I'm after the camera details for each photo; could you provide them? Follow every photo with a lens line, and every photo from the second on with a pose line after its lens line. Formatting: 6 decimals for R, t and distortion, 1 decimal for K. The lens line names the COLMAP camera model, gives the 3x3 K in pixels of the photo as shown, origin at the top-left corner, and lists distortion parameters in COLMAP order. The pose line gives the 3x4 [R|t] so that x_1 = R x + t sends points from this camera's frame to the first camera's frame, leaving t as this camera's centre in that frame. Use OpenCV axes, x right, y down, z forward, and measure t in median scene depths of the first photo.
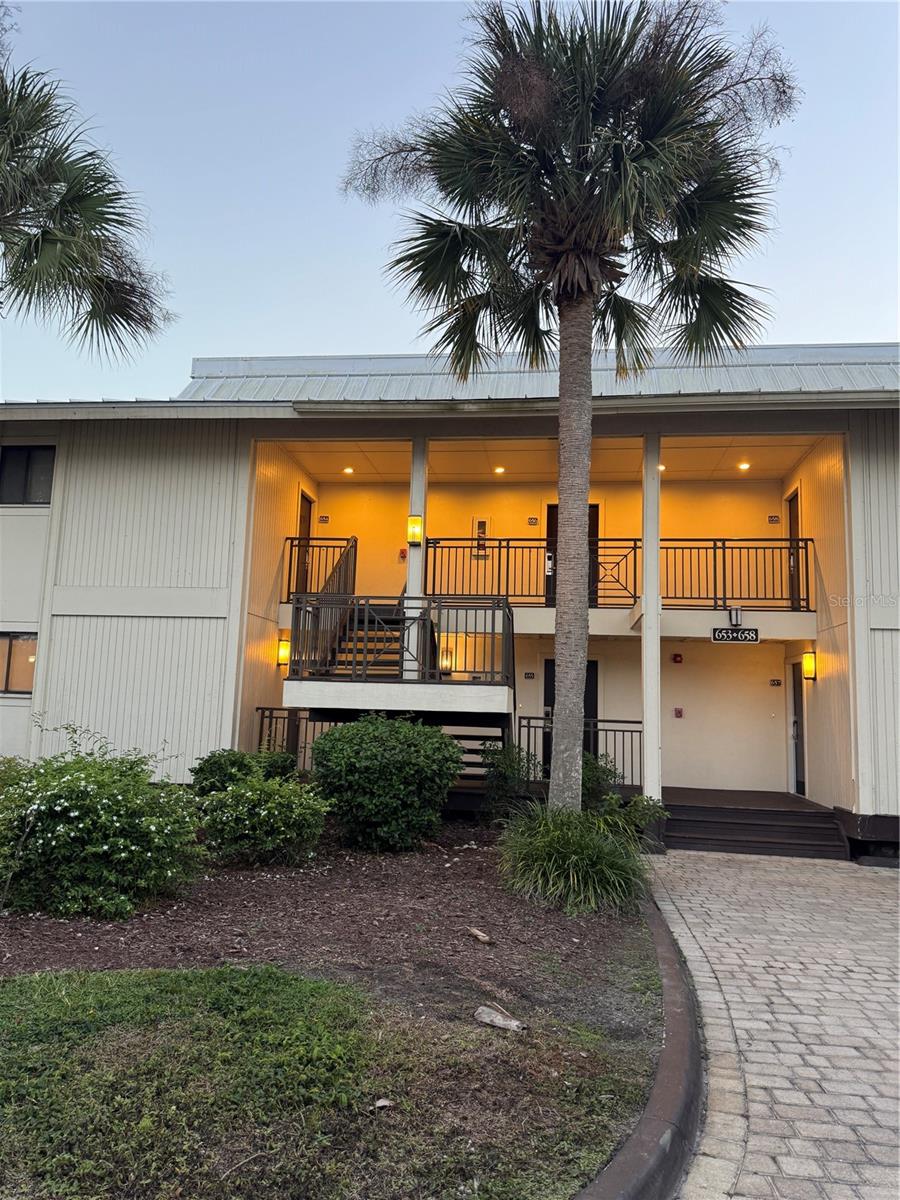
lens RADIAL K [[838.1, 0, 450.5], [0, 838.1, 601.6], [0, 0, 1]] dist [0.013461, -0.013356]
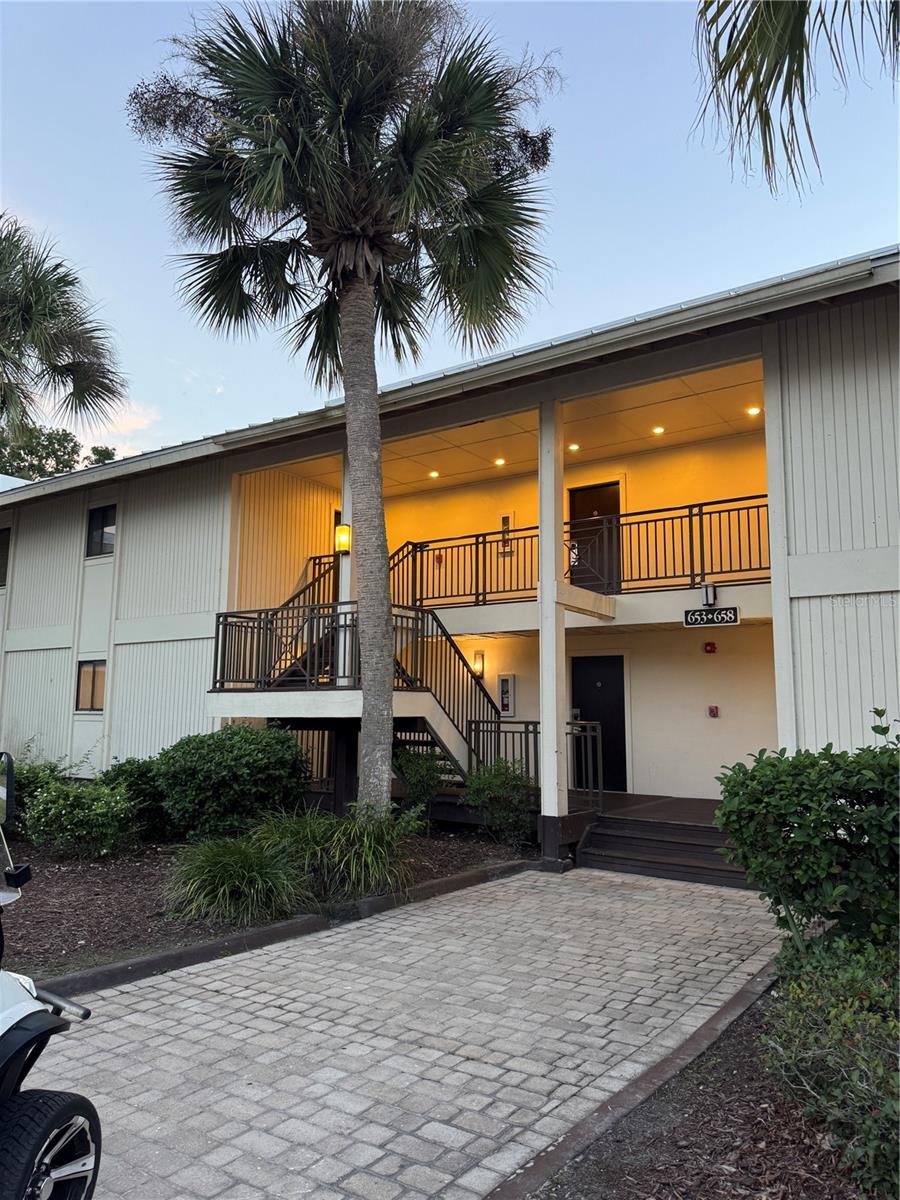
lens RADIAL K [[838.1, 0, 451.0], [0, 838.1, 598.9], [0, 0, 1]] dist [0.013461, -0.013356]
pose [[0.891012, -0.086732, -0.445618, 0.484064], [0.081795, 0.996187, -0.030342, 0.026476], [0.446551, -0.009415, 0.894709, 0.137235]]
